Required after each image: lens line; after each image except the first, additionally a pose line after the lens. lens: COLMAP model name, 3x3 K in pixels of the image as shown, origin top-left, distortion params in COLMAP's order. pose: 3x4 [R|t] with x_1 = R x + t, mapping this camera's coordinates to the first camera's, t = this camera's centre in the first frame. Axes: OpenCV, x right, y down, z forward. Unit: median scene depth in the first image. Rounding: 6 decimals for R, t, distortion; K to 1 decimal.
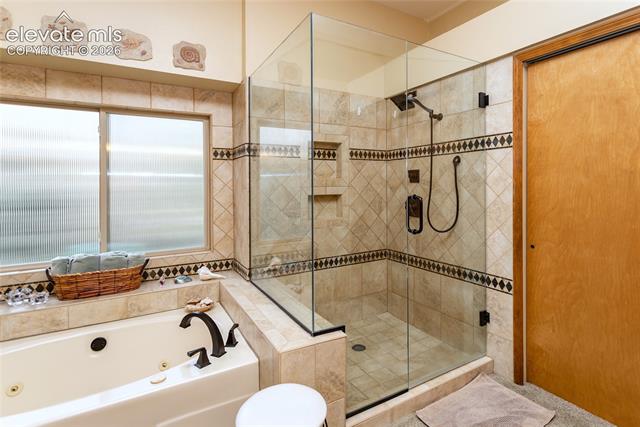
lens RADIAL K [[312.4, 0, 322.4], [0, 312.4, 192.4], [0, 0, 1]] dist [0.004100, 0.000790]
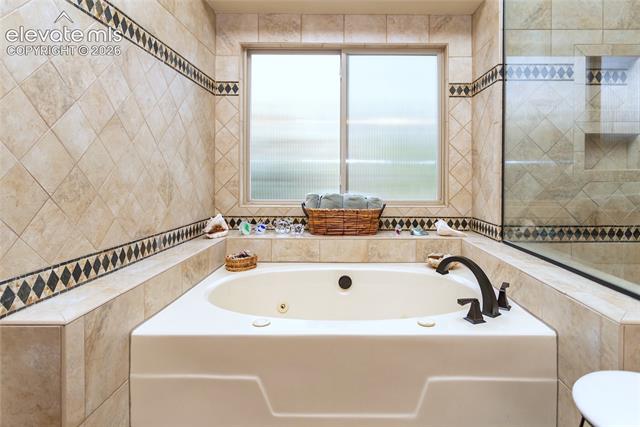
lens RADIAL K [[290.4, 0, 320.0], [0, 290.4, 213.5], [0, 0, 1]] dist [-0.000818, -0.000299]
pose [[0.867750, 0.002951, -0.496992, -0.289952], [-0.004289, 0.999990, -0.001551, 0.235709], [0.496983, 0.003478, 0.867754, 0.158275]]
